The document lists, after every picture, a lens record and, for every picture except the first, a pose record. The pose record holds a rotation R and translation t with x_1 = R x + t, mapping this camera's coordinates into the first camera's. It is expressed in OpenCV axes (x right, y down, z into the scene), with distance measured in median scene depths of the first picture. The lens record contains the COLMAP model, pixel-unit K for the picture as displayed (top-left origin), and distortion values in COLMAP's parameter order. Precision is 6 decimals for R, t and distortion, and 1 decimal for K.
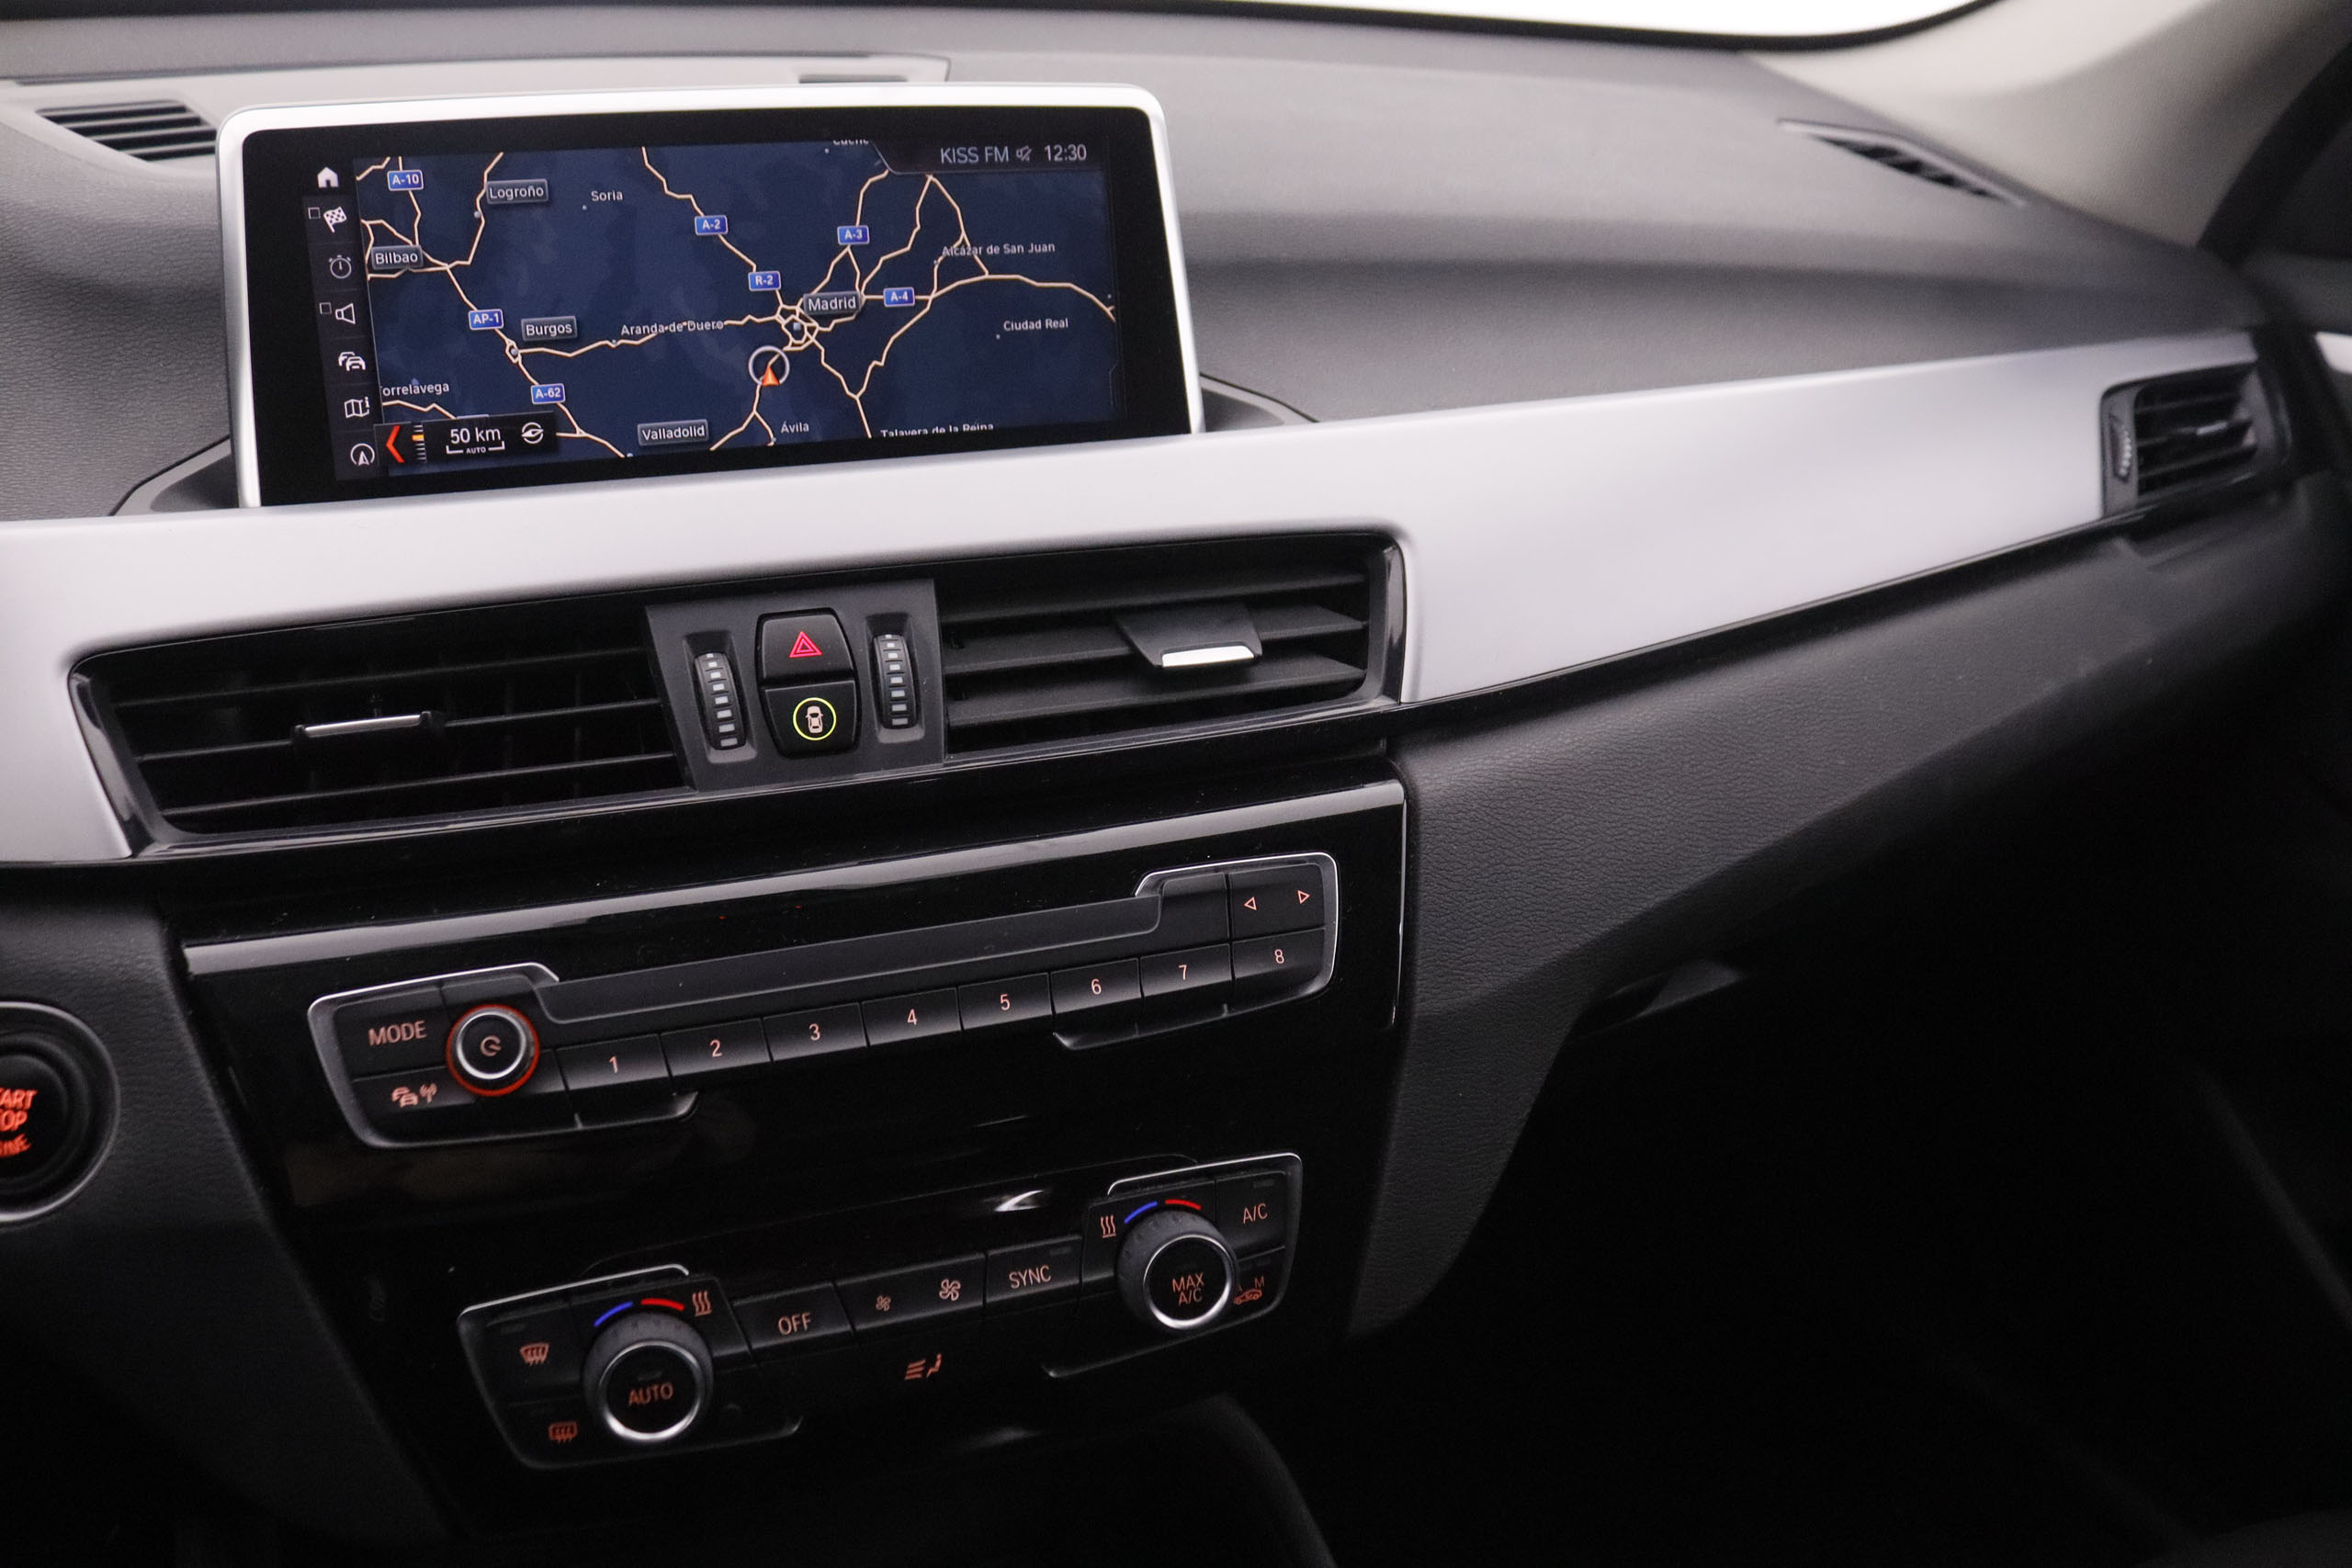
lens RADIAL K [[1913.5, 0, 1188.5], [0, 1913.5, 741.0], [0, 0, 1]] dist [-0.174419, 0.147820]
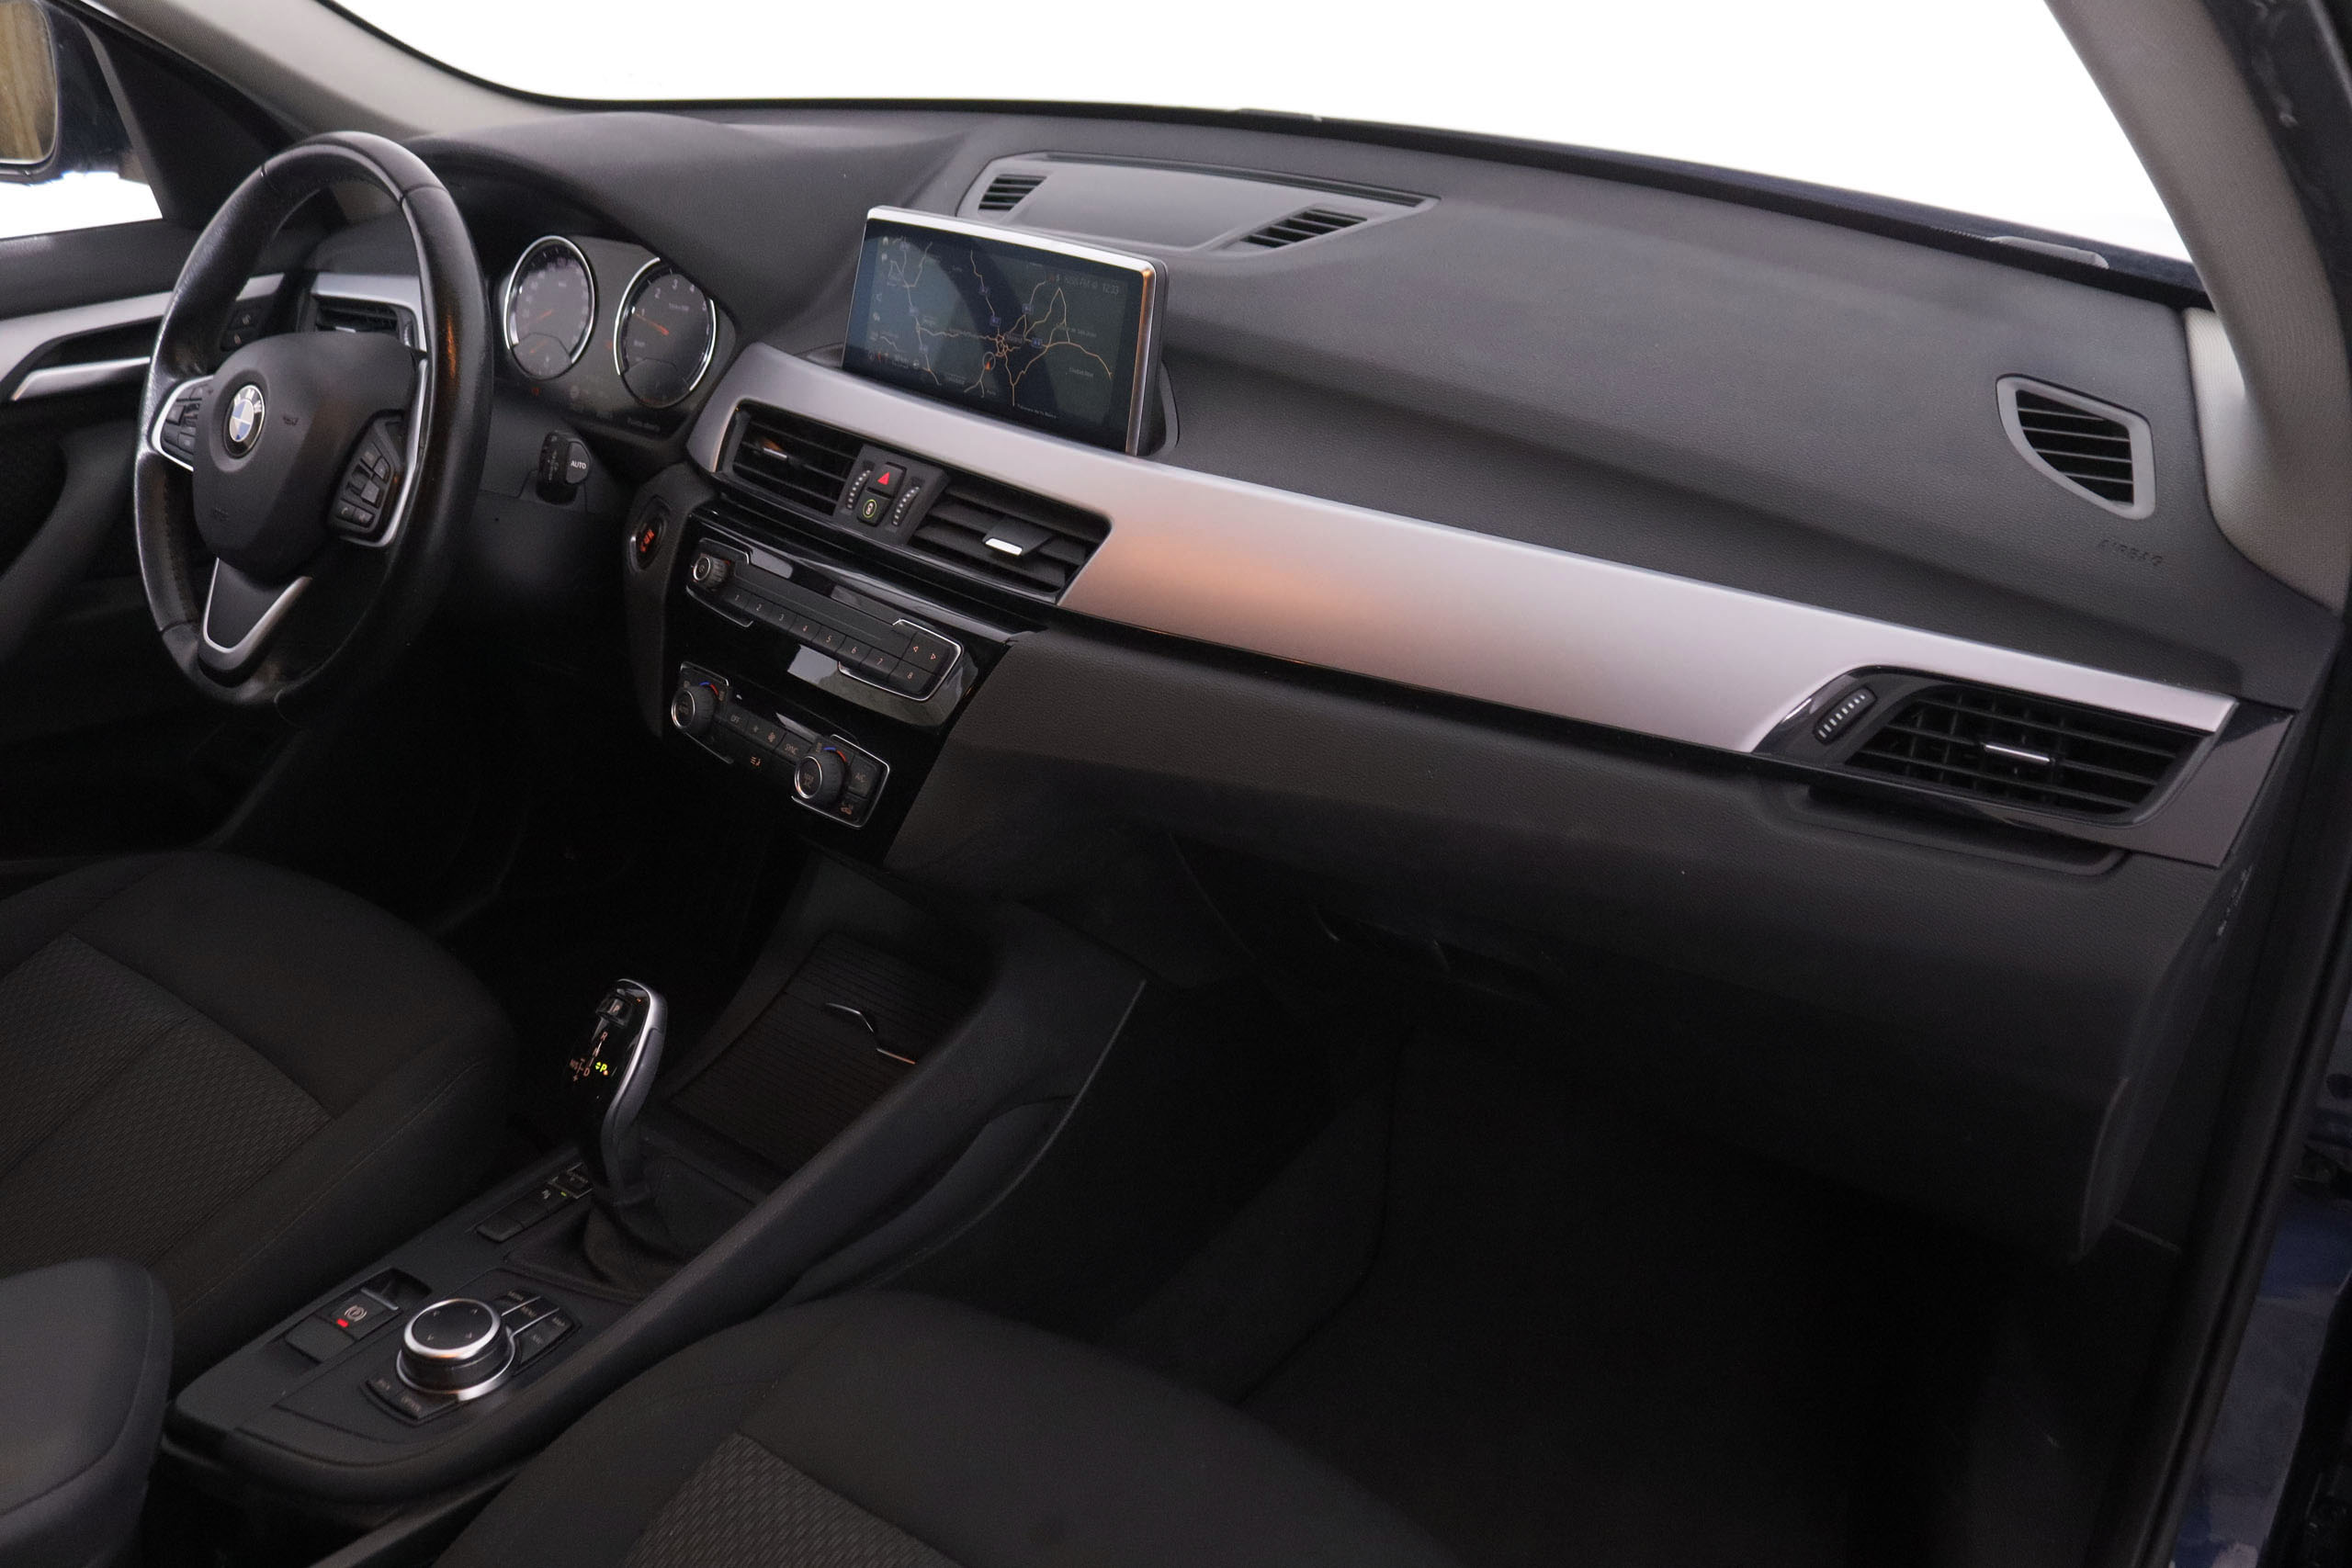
lens RADIAL K [[1913.5, 0, 1188.5], [0, 1913.5, 741.0], [0, 0, 1]] dist [-0.174419, 0.147820]
pose [[0.434282, 0.375756, -0.818661, 1.909501], [-0.343902, 0.909160, 0.234862, -0.417674], [0.832545, 0.179543, 0.524055, 0.162396]]
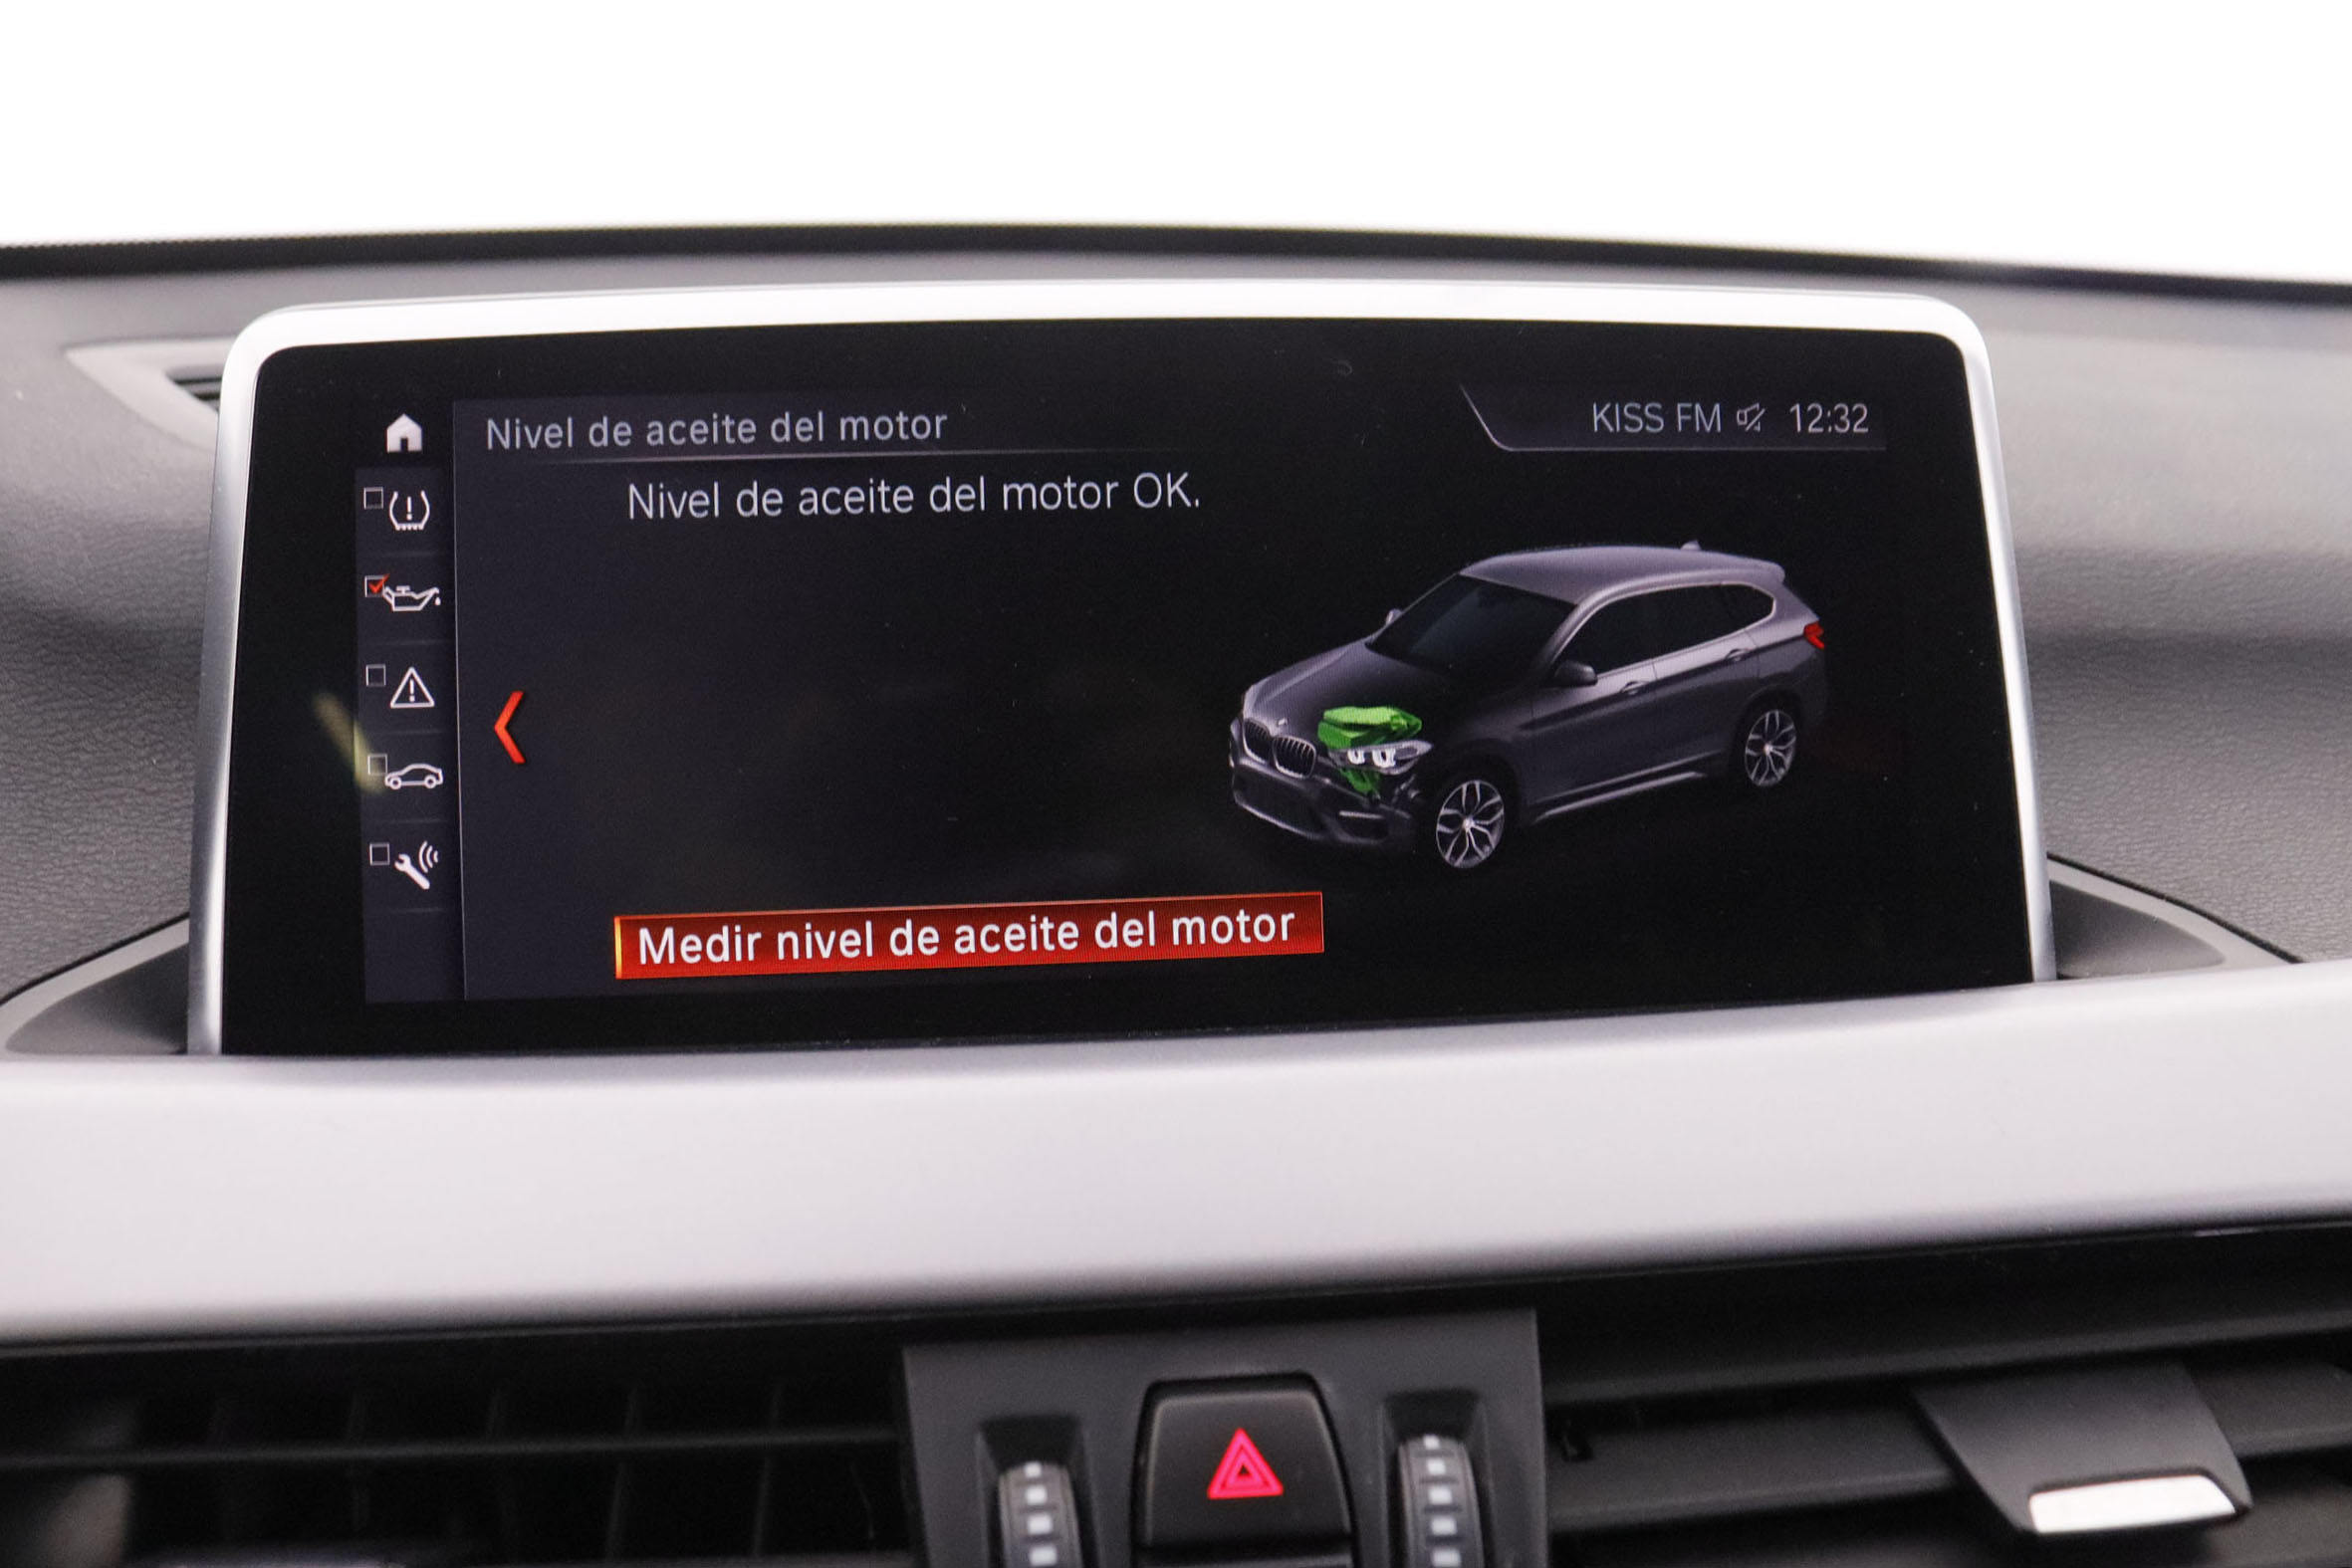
lens RADIAL K [[2063.0, 0, 1176.0], [0, 2063.0, 784.0], [0, 0, 1]] dist [-0.175826, 0.136304]
pose [[0.968180, 0.030124, -0.248435, -0.102910], [-0.072544, 0.983887, -0.163413, -0.126007], [0.239509, 0.176235, 0.954765, 0.507859]]
